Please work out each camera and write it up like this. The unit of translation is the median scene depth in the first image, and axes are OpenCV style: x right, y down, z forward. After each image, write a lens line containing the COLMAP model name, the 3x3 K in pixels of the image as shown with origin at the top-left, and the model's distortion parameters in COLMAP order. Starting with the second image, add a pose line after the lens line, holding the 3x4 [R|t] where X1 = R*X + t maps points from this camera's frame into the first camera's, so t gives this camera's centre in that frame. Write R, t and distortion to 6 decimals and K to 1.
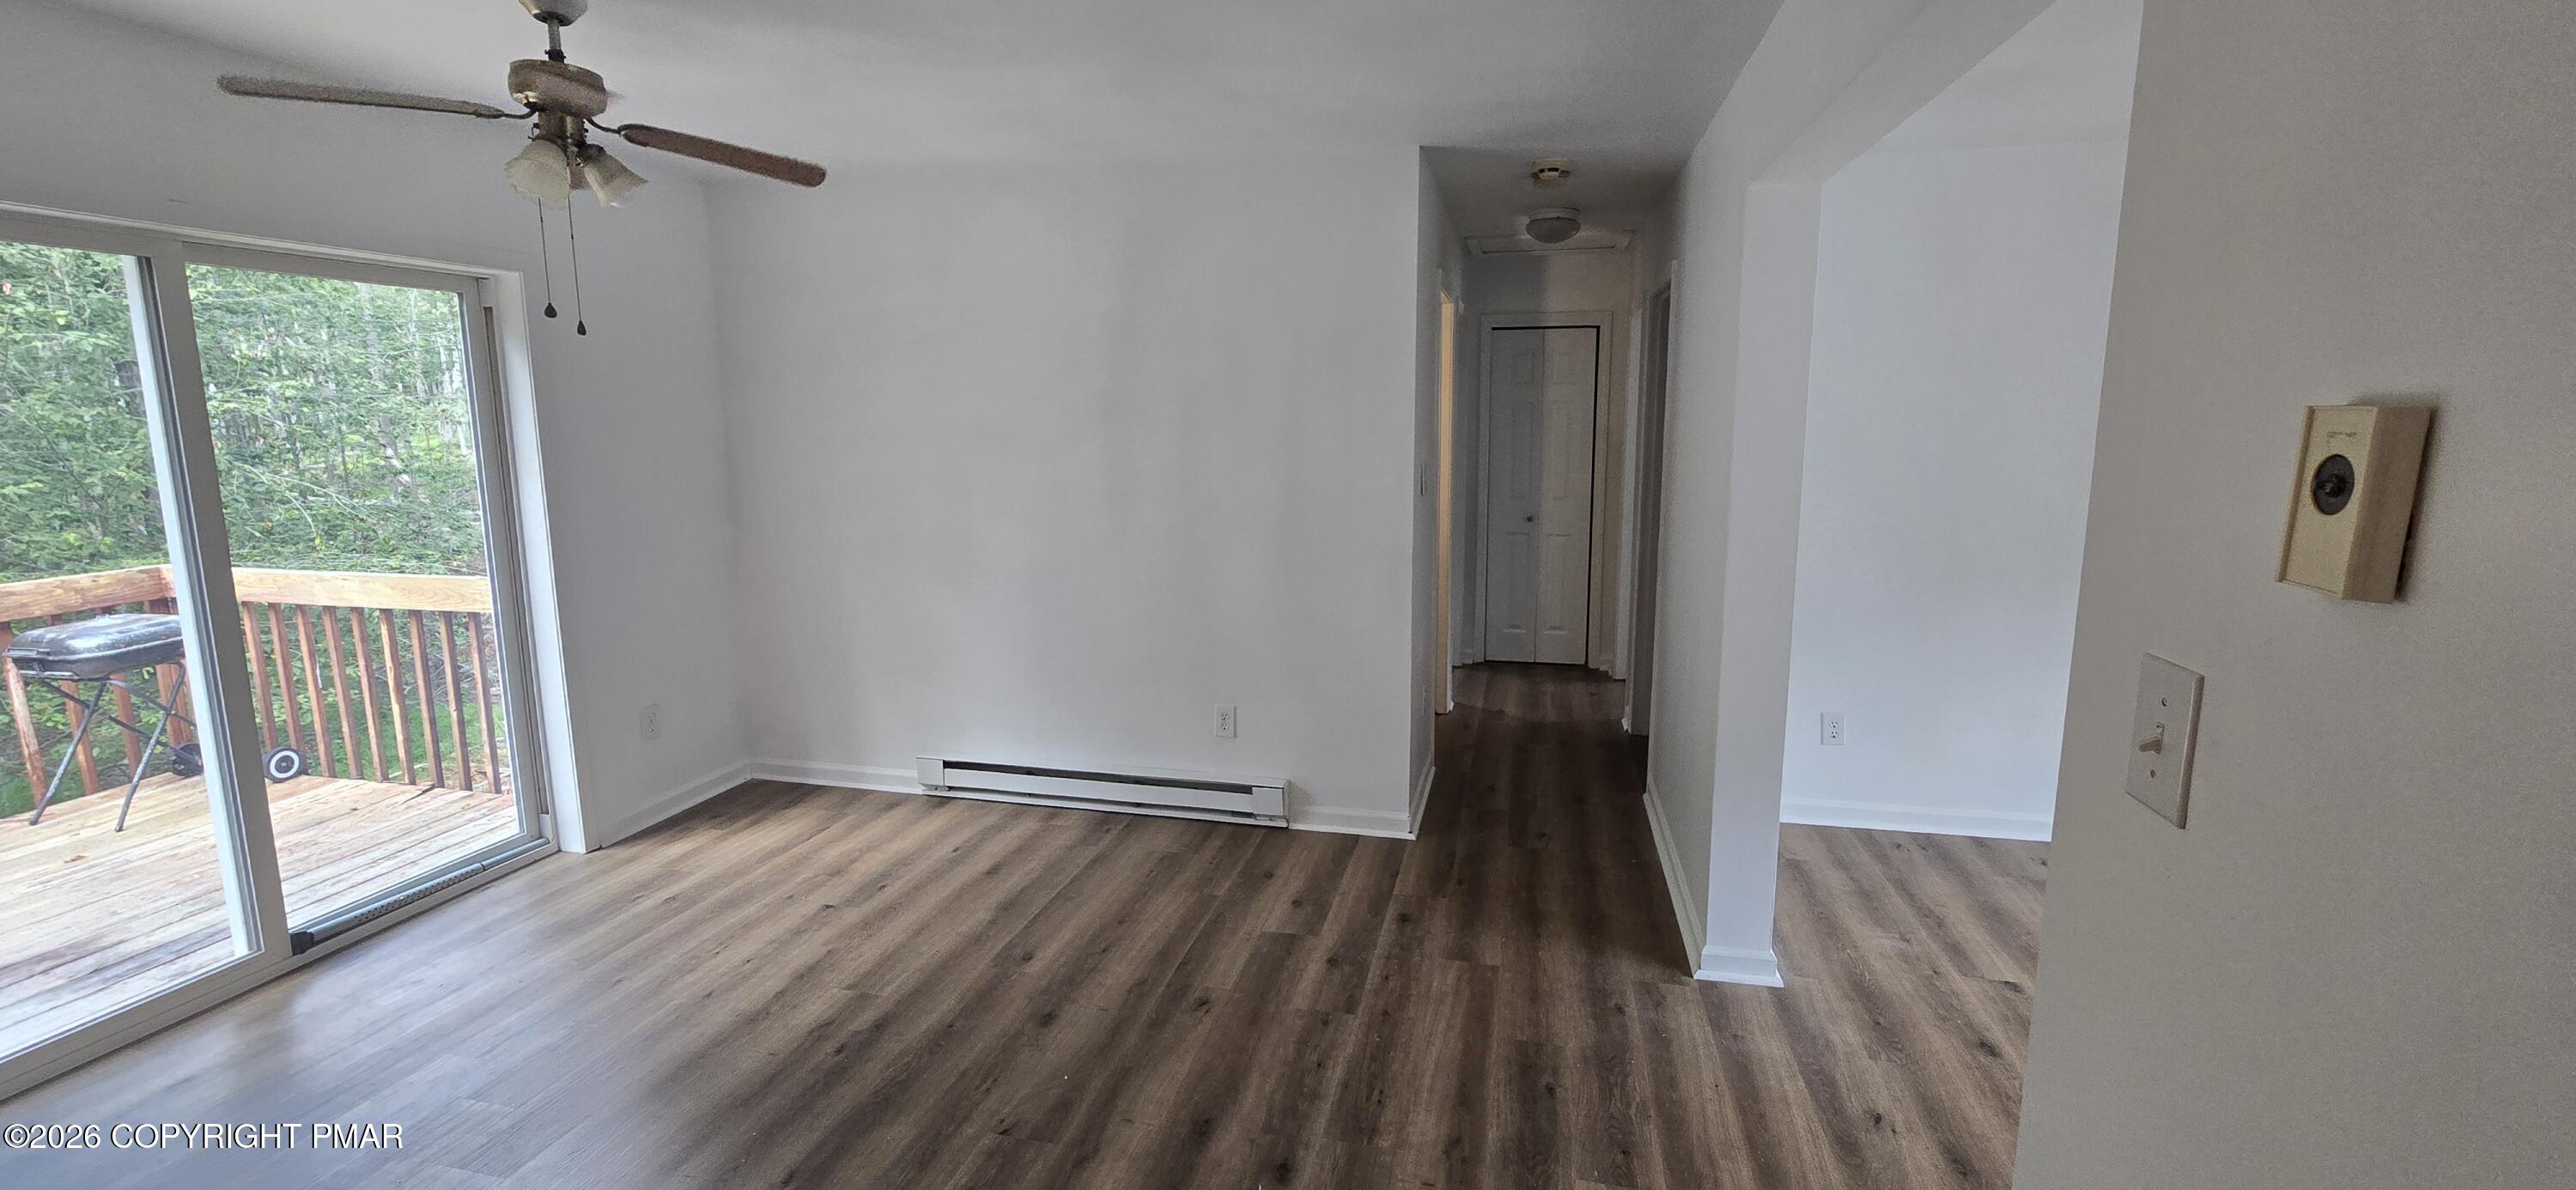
lens RADIAL K [[1055.7, 0, 1308.9], [0, 1055.7, 590.1], [0, 0, 1]] dist [-0.003831, -0.000675]
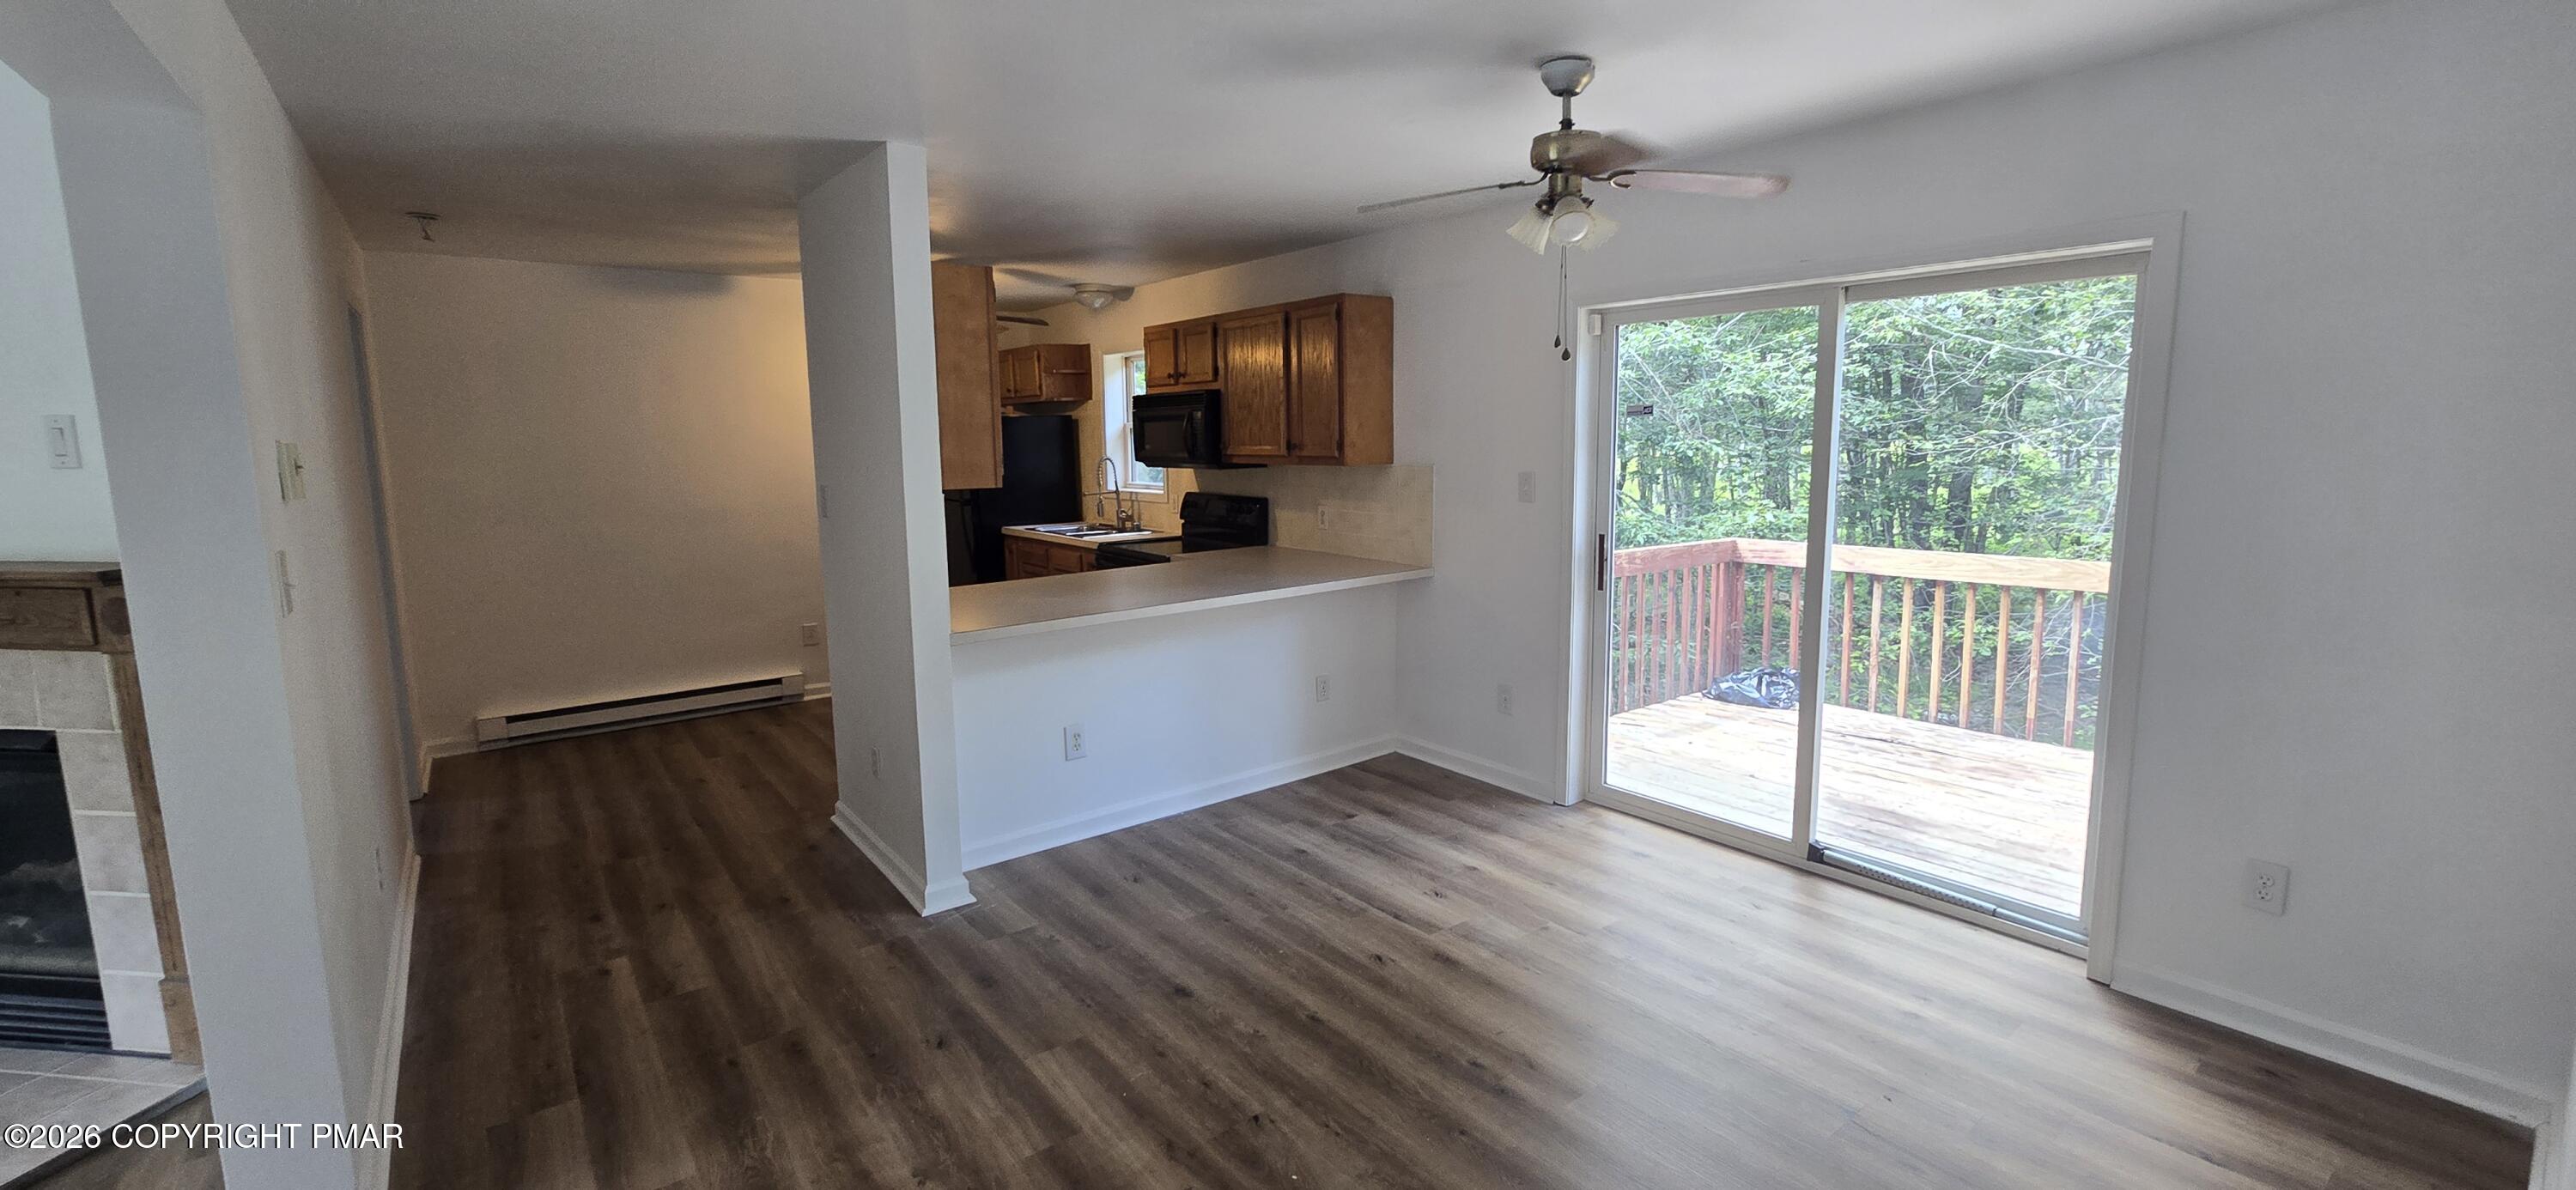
lens RADIAL K [[1055.7, 0, 1275.7], [0, 1055.7, 569.5], [0, 0, 1]] dist [-0.003831, -0.000675]
pose [[-0.646677, 0.108524, -0.755004, 0.284563], [-0.116253, 0.964240, 0.238173, -0.171912], [0.753852, 0.241793, -0.610936, 1.022664]]
